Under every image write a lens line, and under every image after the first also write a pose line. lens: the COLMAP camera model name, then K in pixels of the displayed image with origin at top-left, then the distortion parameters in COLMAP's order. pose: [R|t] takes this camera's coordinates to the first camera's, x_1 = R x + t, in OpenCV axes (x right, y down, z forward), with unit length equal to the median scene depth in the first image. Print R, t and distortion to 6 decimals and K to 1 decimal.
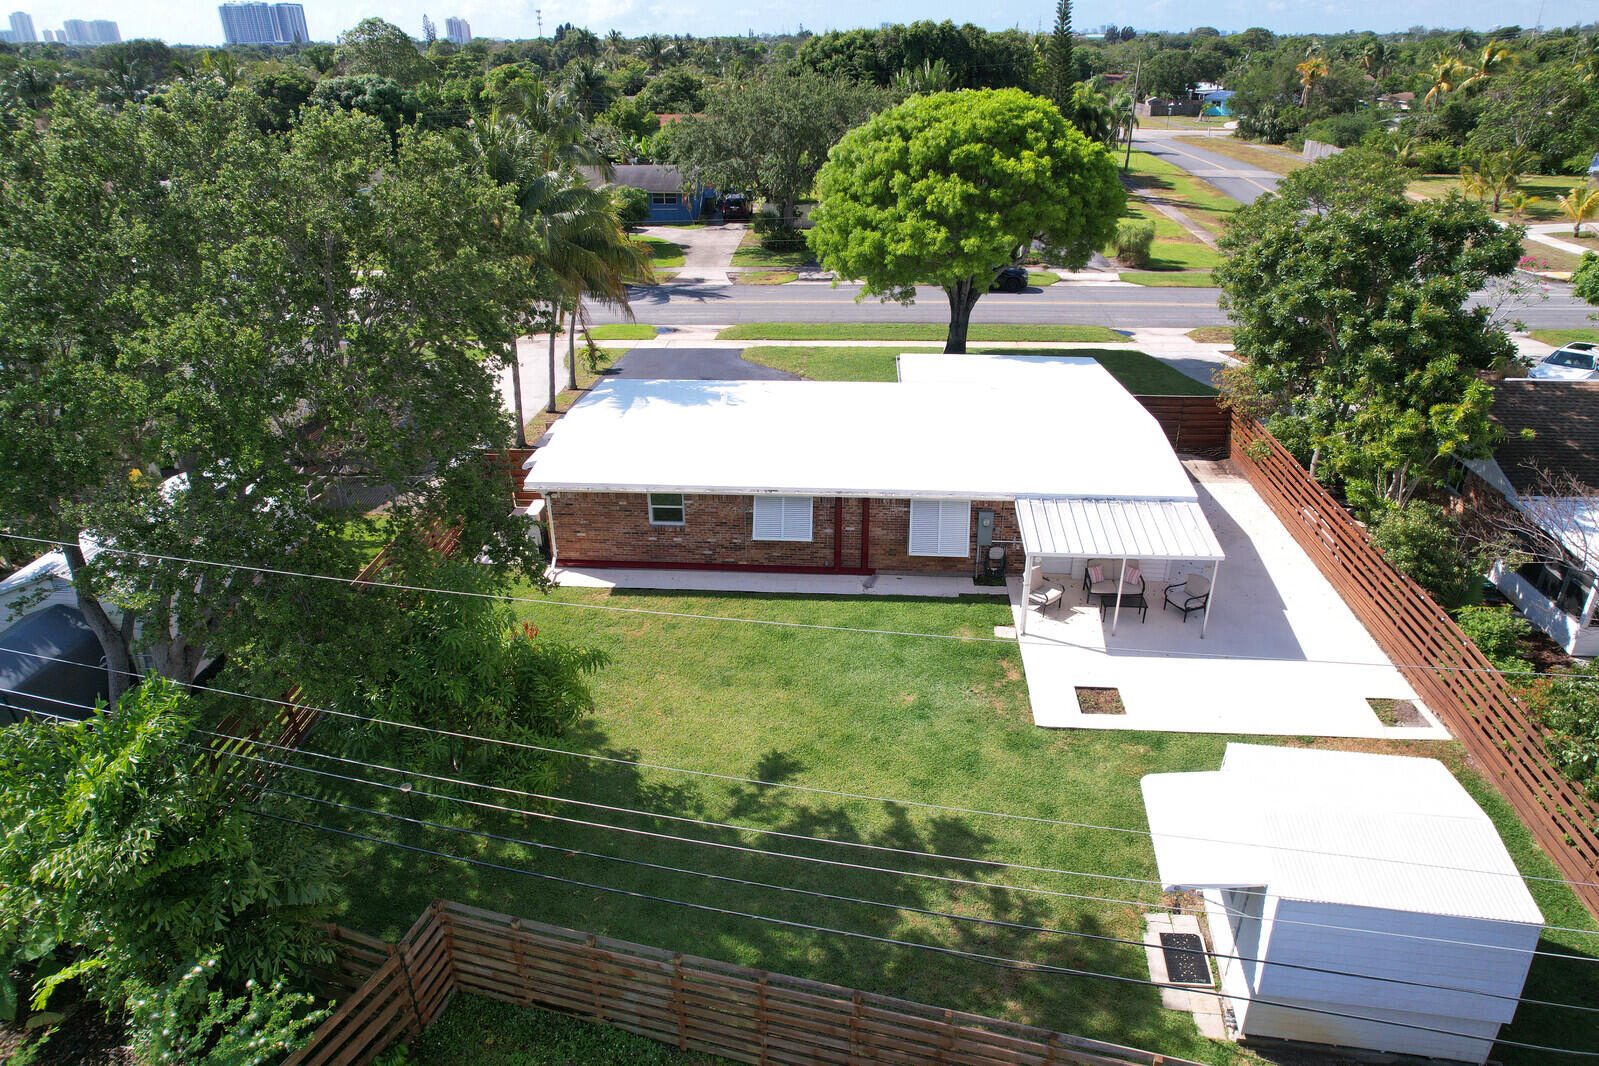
lens RADIAL K [[1019.5, 0, 799.5], [0, 1019.5, 533.0], [0, 0, 1]] dist [-0.049732, 0.057802]
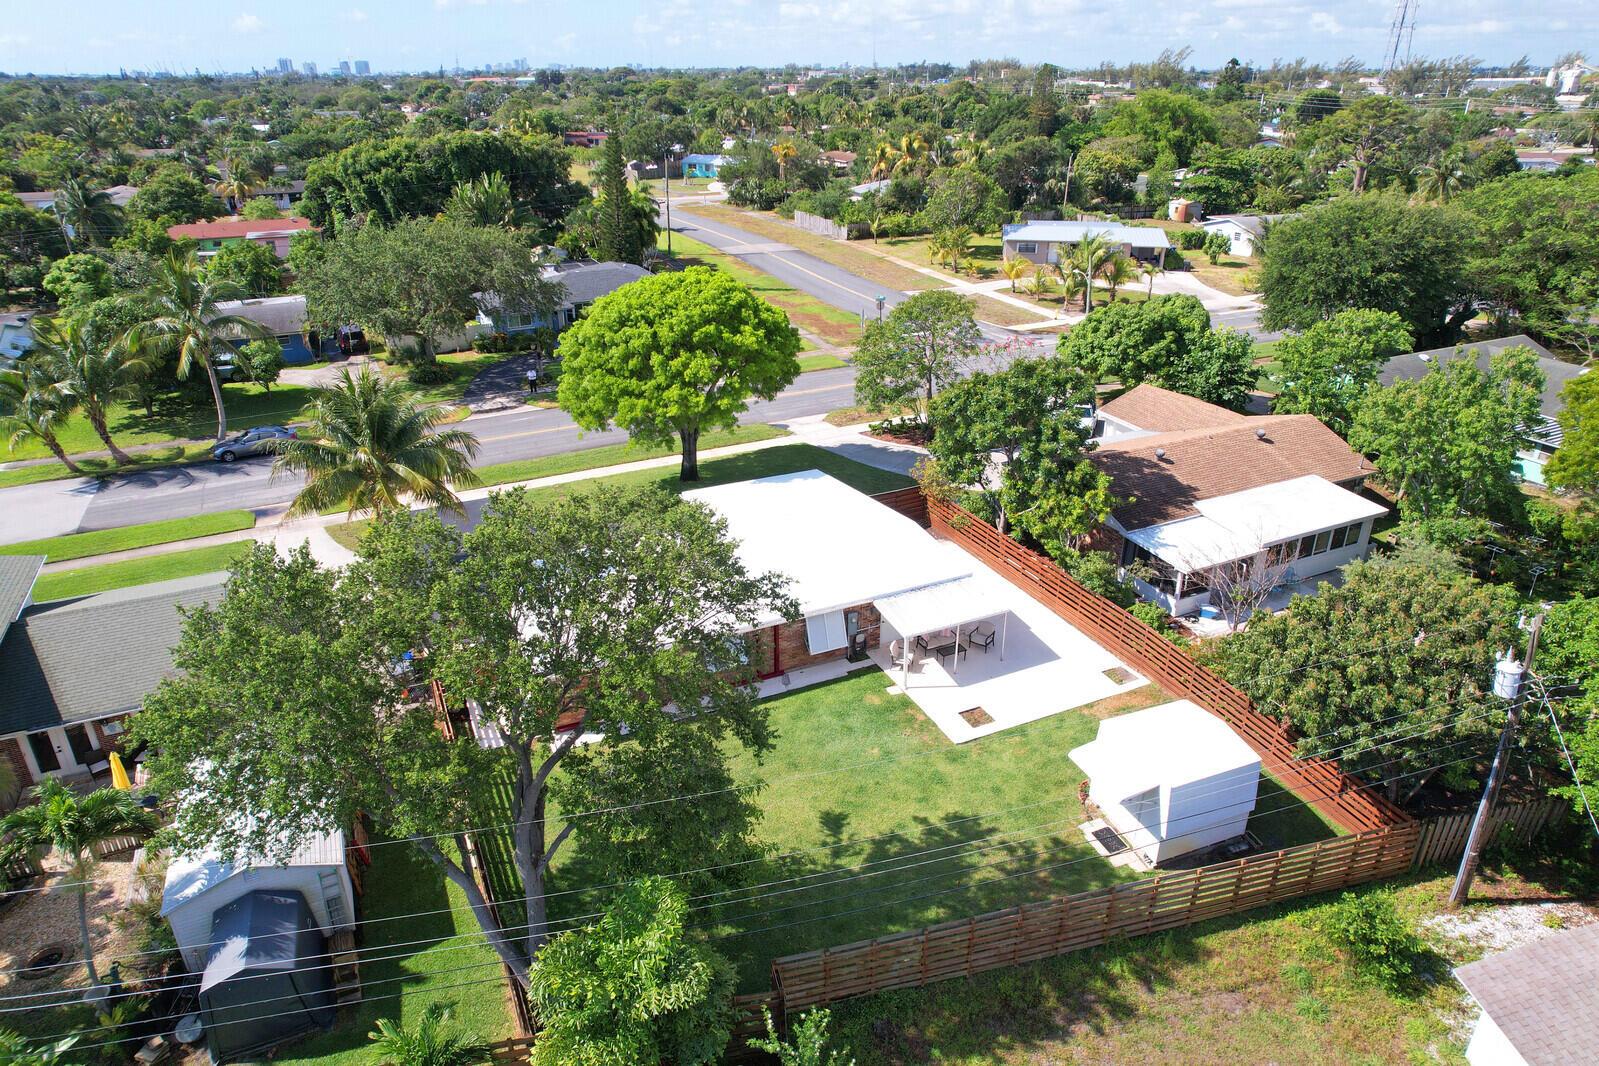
lens RADIAL K [[1019.5, 0, 799.5], [0, 1019.5, 533.0], [0, 0, 1]] dist [-0.049732, 0.057802]
pose [[0.874200, -0.202994, 0.441099, -0.504390], [0.216114, 0.976144, 0.020913, -0.179671], [-0.434821, 0.077046, 0.897215, -0.286959]]
